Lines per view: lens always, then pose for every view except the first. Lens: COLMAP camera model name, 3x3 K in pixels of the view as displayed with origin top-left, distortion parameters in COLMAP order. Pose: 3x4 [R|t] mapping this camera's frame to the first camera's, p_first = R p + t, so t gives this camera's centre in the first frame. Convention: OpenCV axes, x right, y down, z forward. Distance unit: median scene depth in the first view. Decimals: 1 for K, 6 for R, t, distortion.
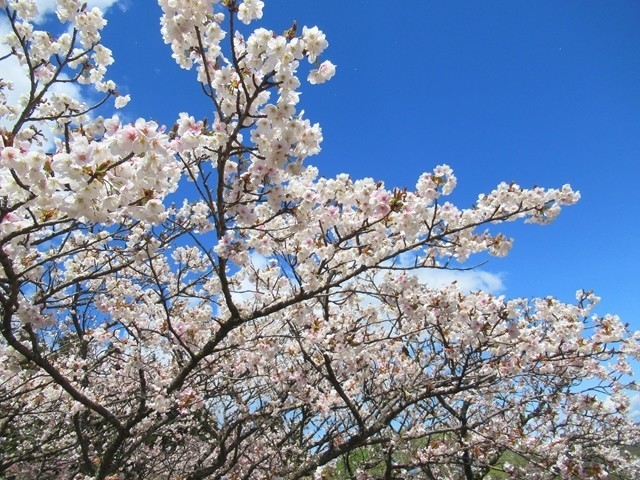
lens RADIAL K [[482.3, 0, 318.9], [0, 482.3, 239.2], [0, 0, 1]] dist [0.000502, -0.002371]
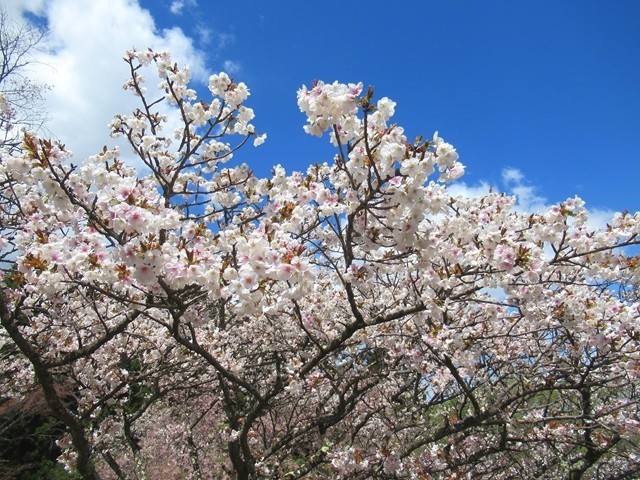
lens RADIAL K [[482.3, 0, 319.8], [0, 482.3, 241.1], [0, 0, 1]] dist [0.000502, -0.002371]
pose [[0.973216, 0.016019, -0.229333, -0.015107], [0.012687, 0.992307, 0.123152, -0.170385], [0.229542, -0.122763, 0.965526, -0.057785]]
